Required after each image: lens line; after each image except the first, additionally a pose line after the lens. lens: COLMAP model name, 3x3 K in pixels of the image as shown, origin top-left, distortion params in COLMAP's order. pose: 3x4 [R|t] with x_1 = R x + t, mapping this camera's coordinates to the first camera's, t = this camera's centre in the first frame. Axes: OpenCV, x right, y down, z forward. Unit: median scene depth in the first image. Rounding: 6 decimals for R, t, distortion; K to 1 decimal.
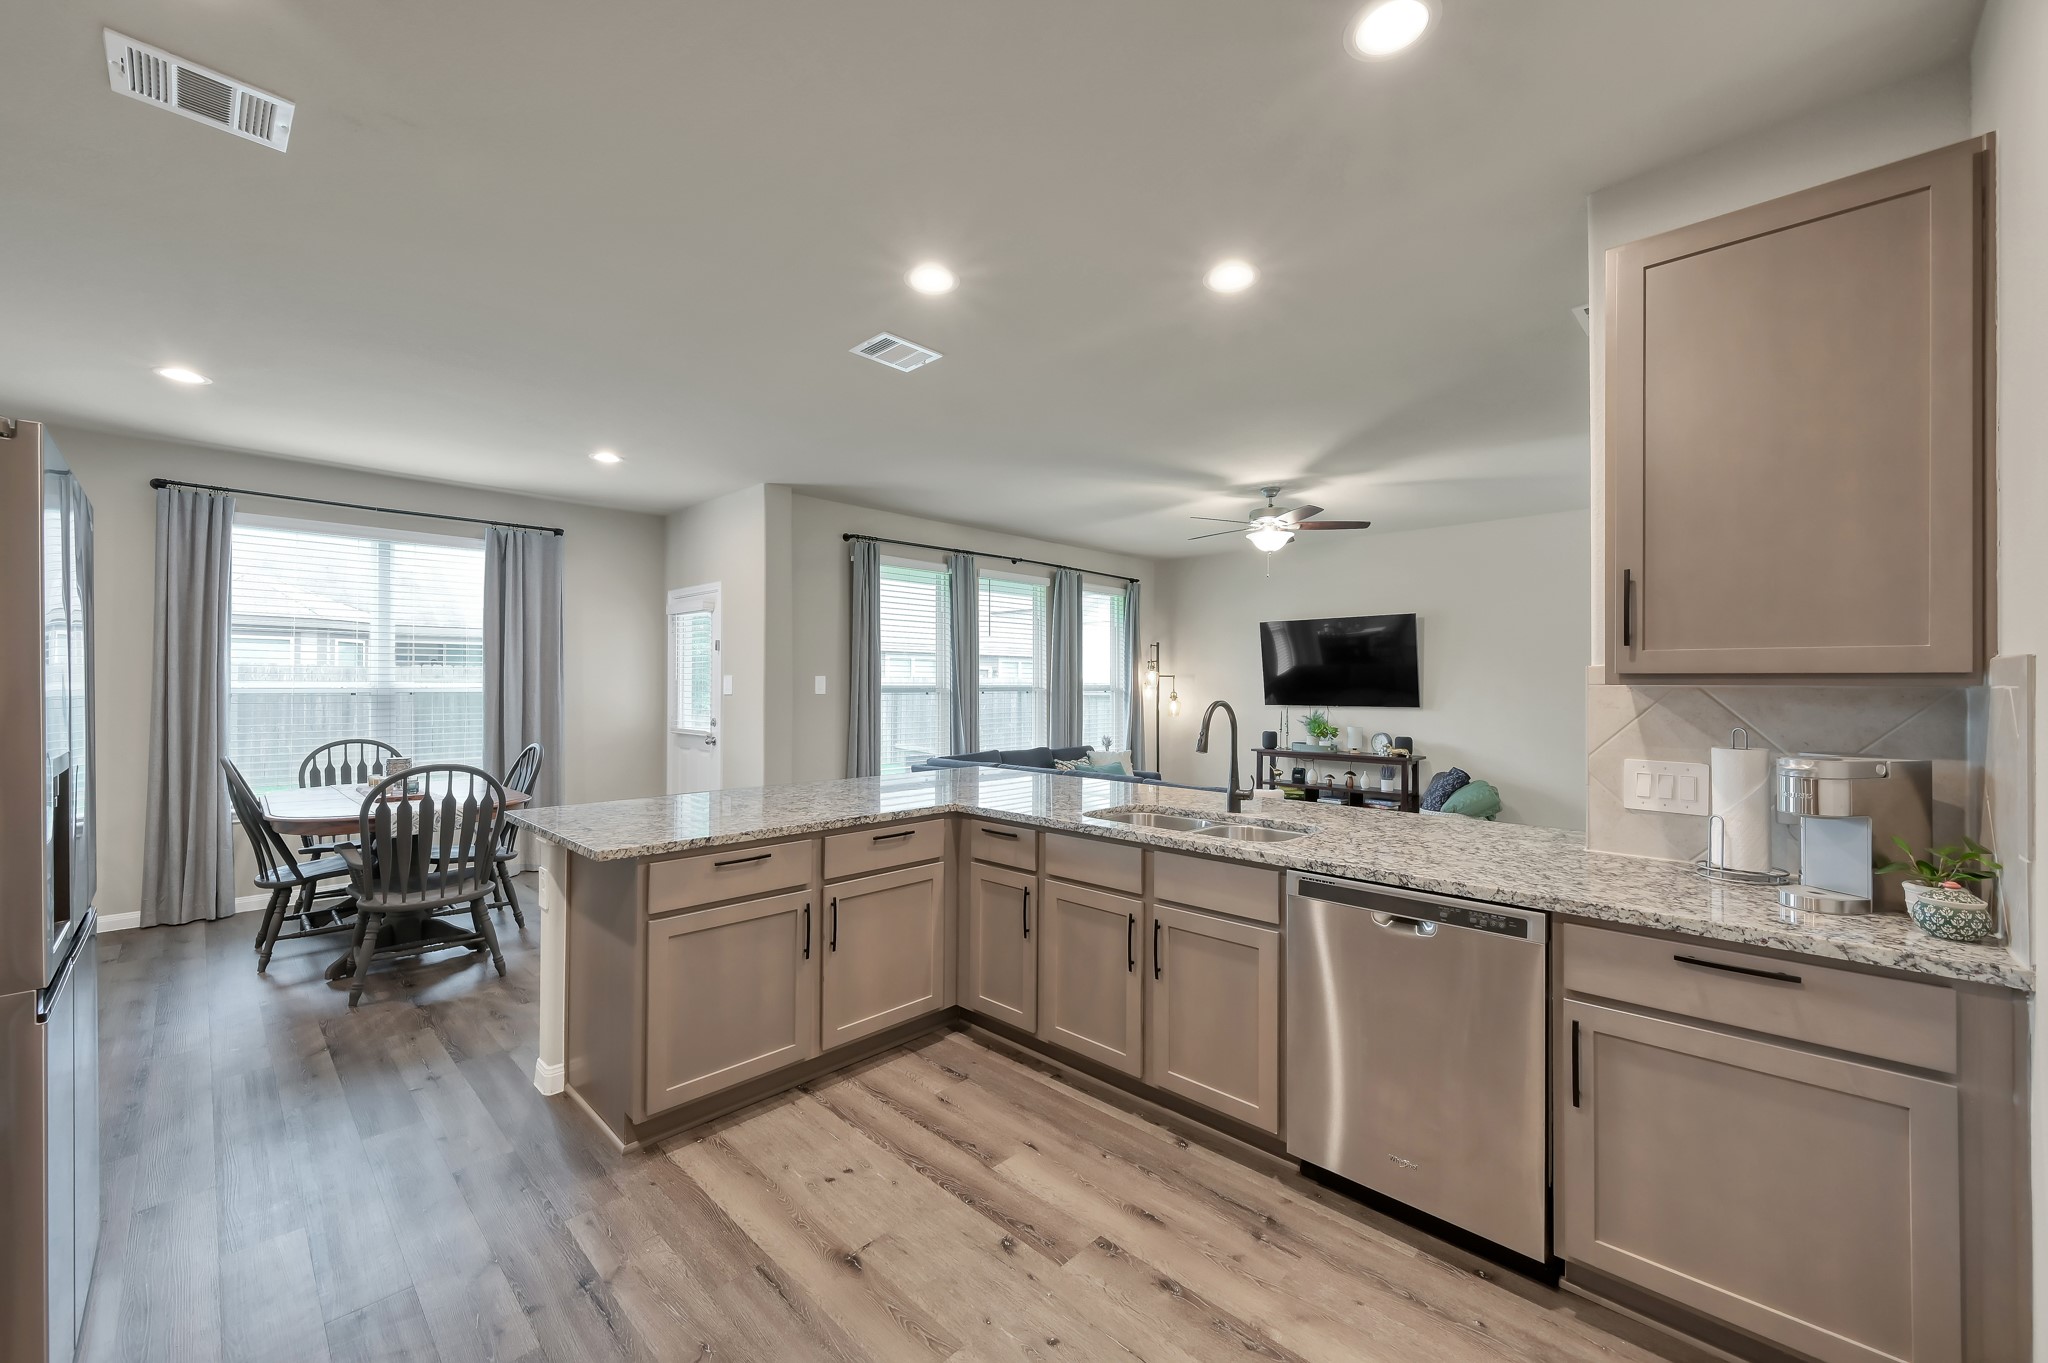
lens RADIAL K [[803.4, 0, 1024.0], [0, 803.4, 681.5], [0, 0, 1]] dist [-0.000765, -0.000369]
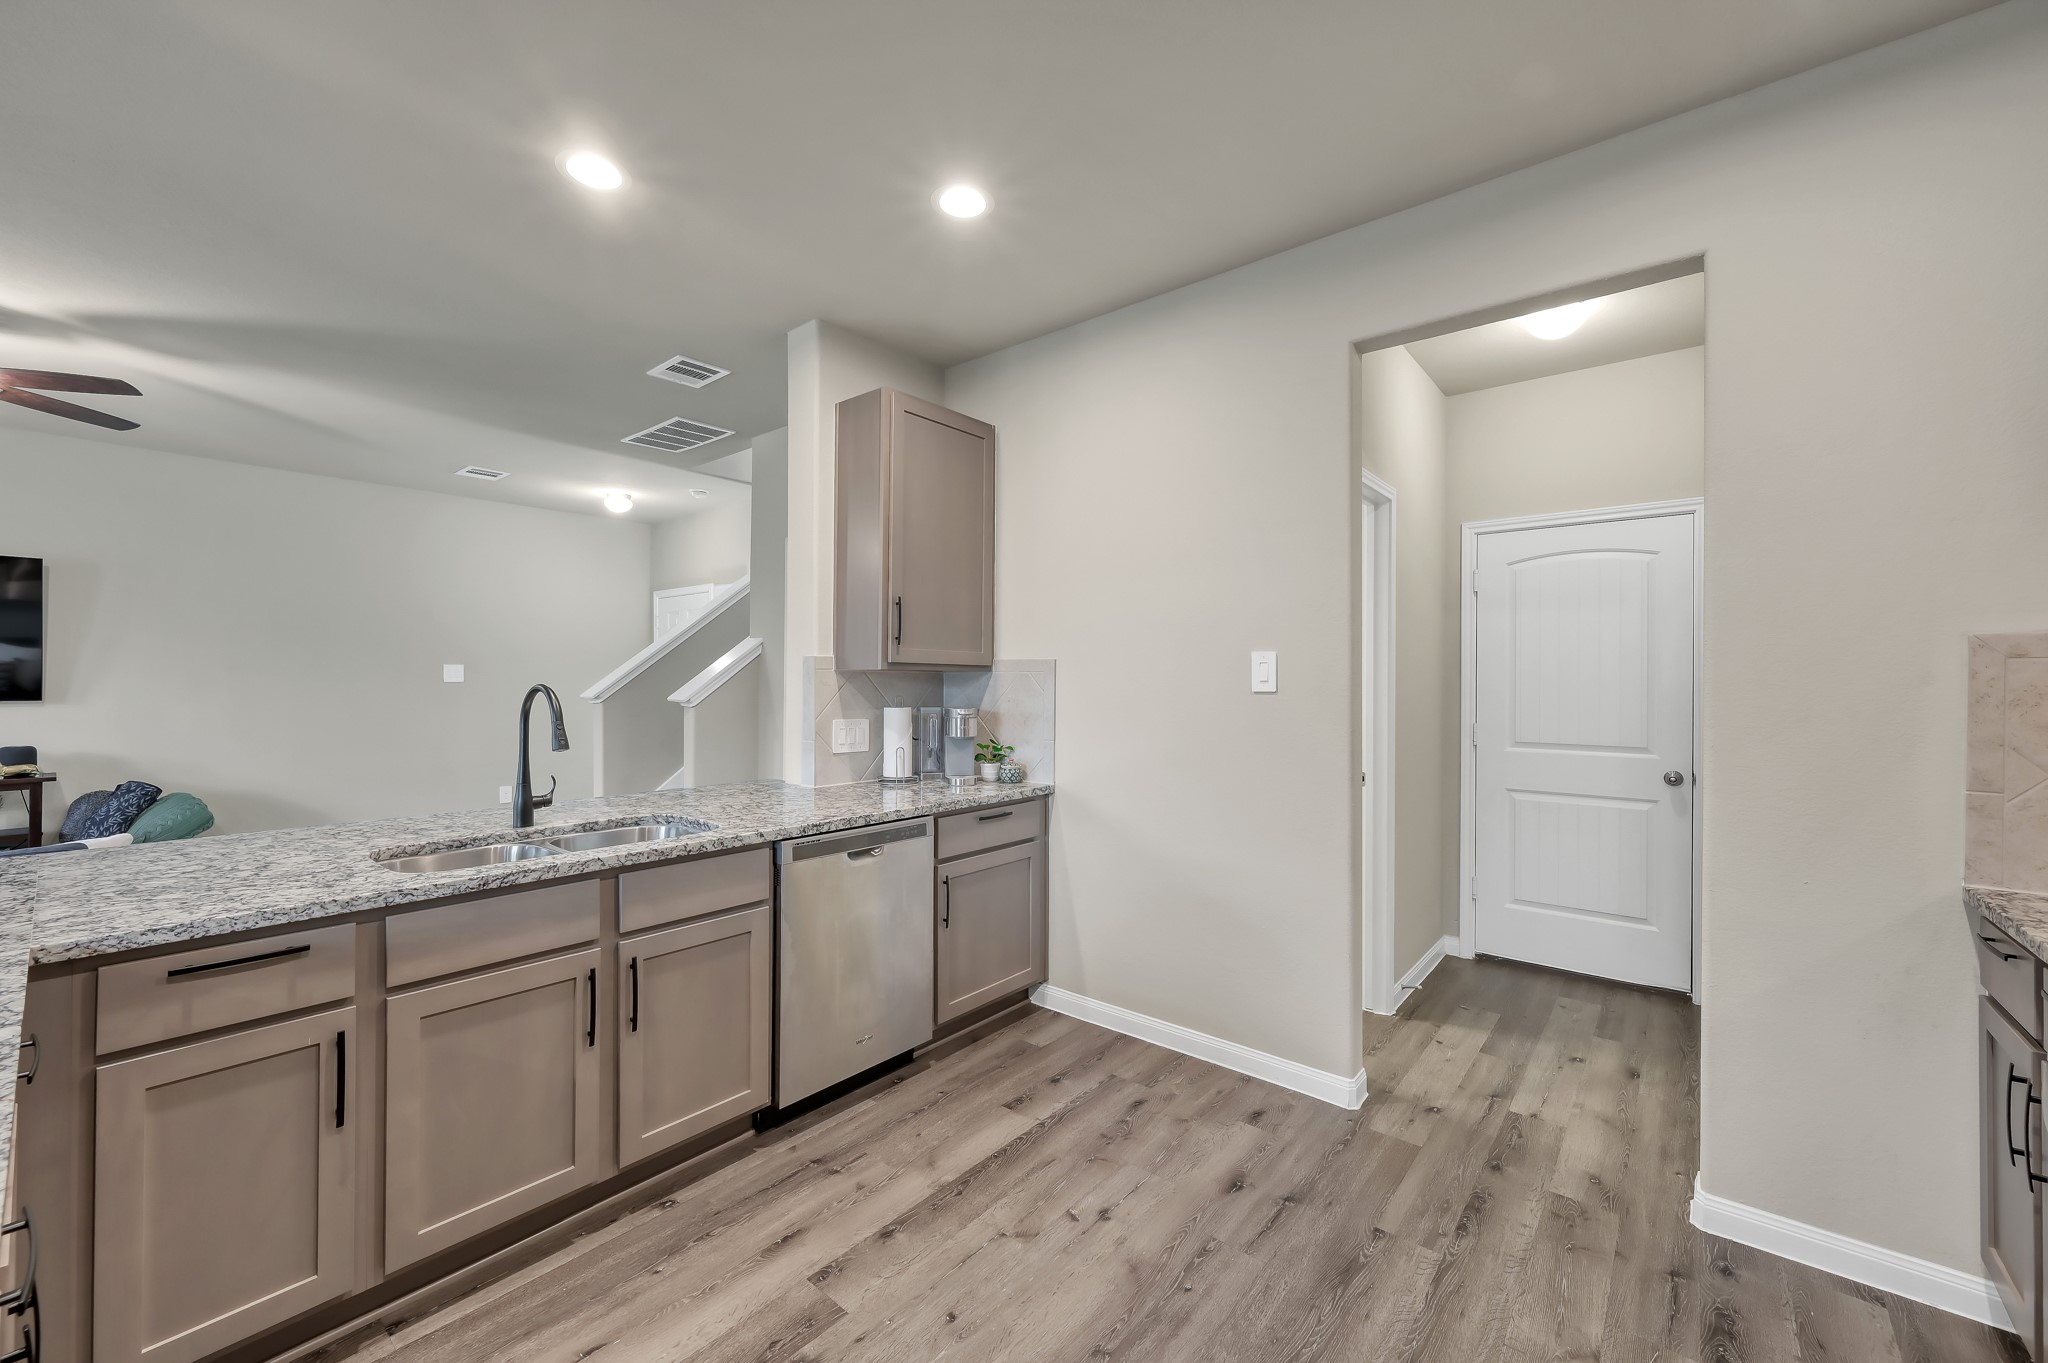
lens RADIAL K [[803.4, 0, 1024.0], [0, 803.4, 681.5], [0, 0, 1]] dist [-0.000765, -0.000369]
pose [[-0.074426, -0.004317, 0.997217, -0.393809], [-0.010945, 0.999934, 0.003512, 0.008743], [-0.997166, -0.010653, -0.074469, 0.402892]]
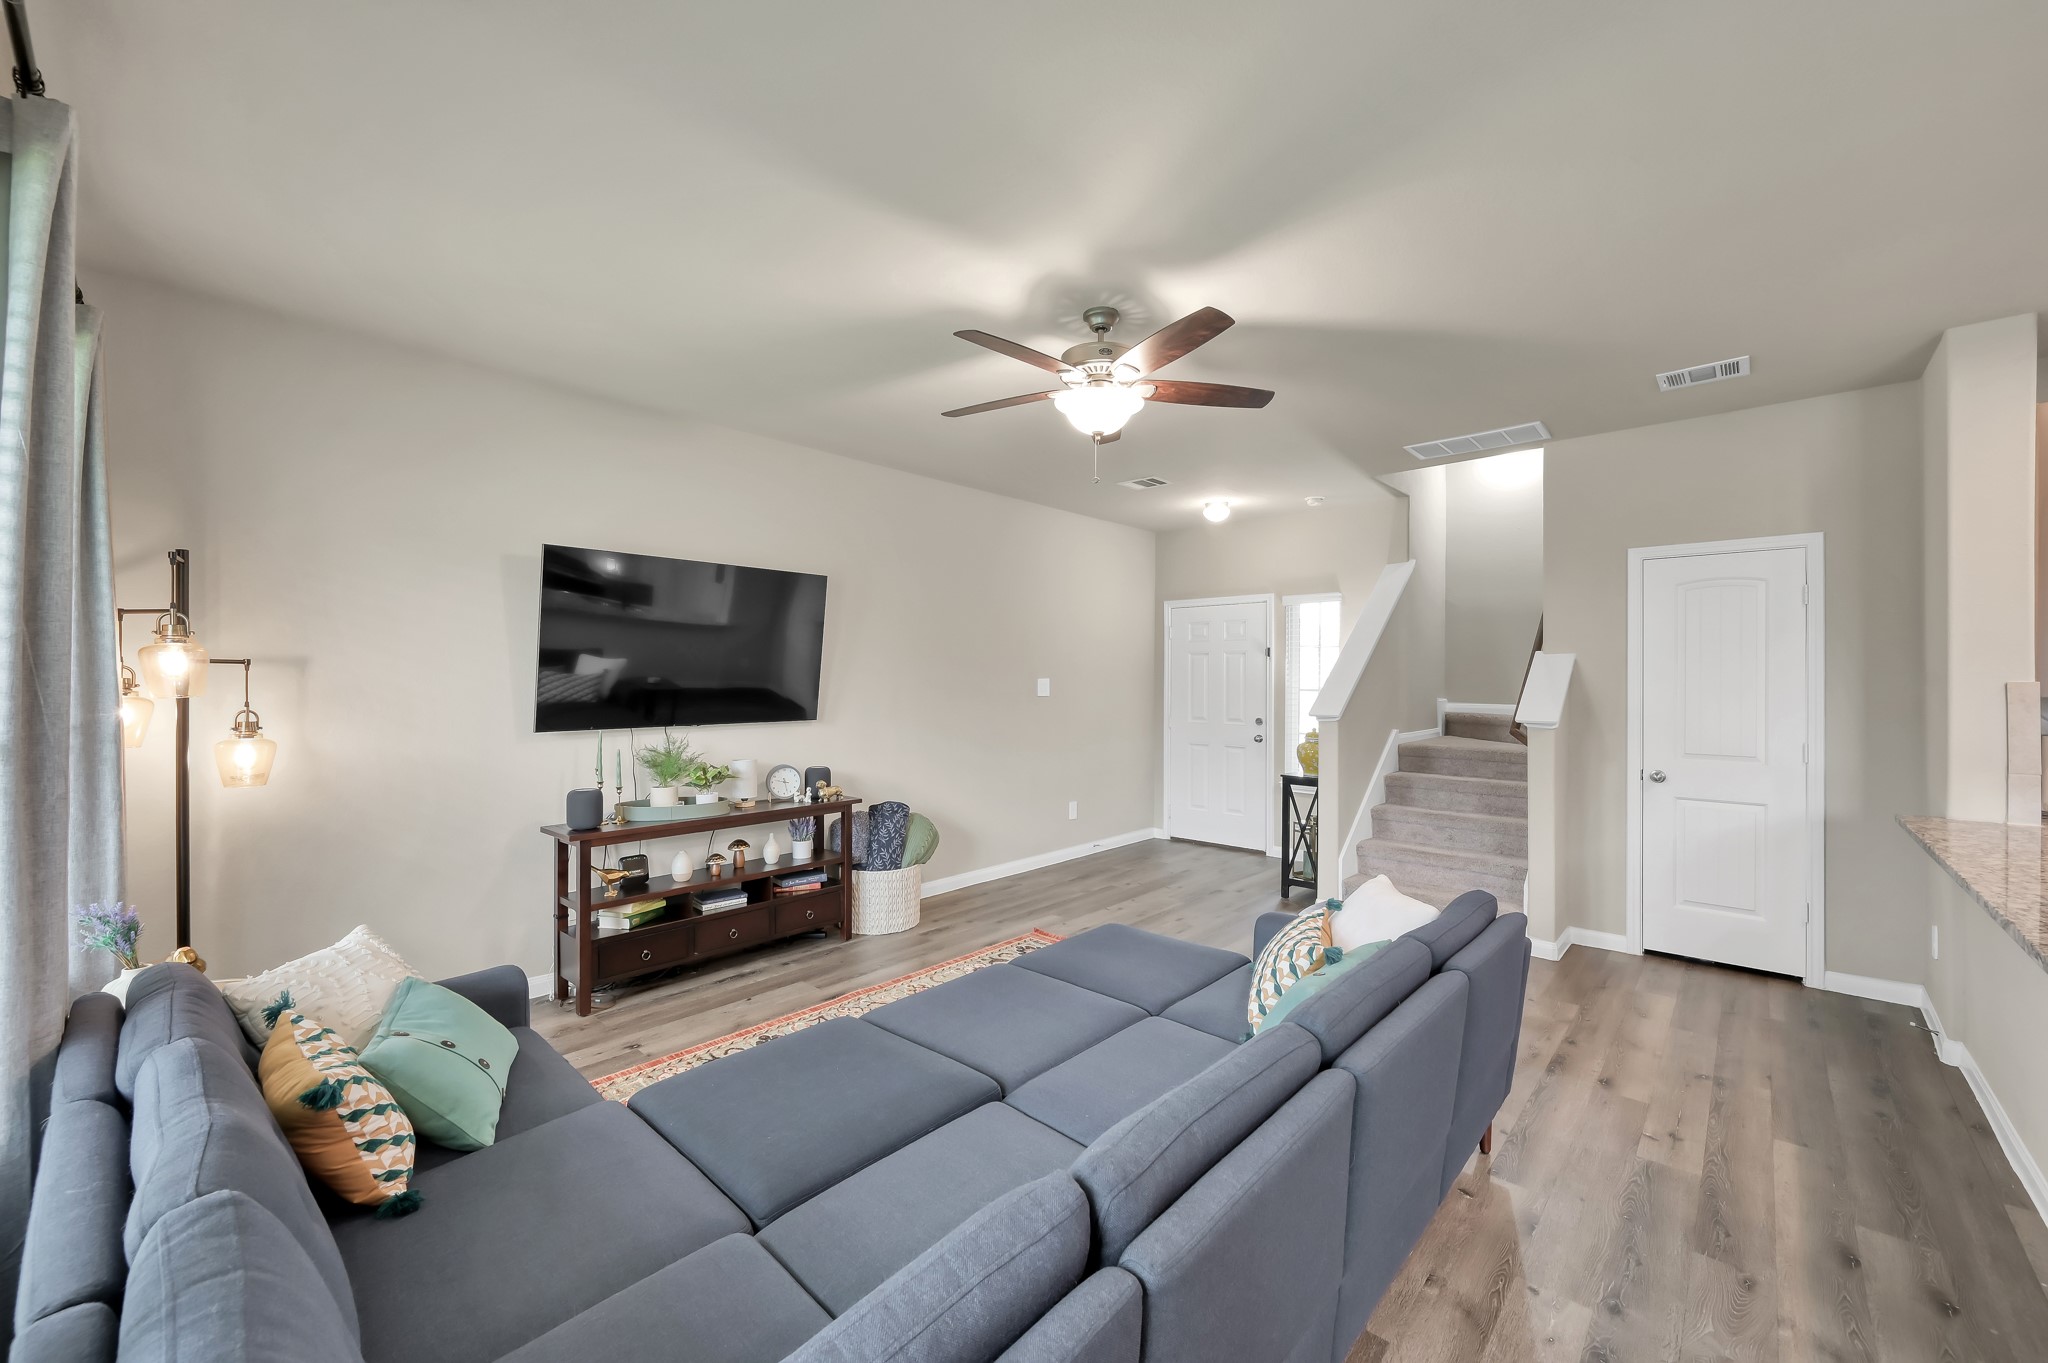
lens RADIAL K [[803.4, 0, 1024.0], [0, 803.4, 681.5], [0, 0, 1]] dist [-0.000765, -0.000369]
pose [[-0.029120, -0.004488, 0.999566, -0.287216], [-0.009491, 0.999946, 0.004213, -0.005983], [-0.999531, -0.009364, -0.029161, 1.441469]]
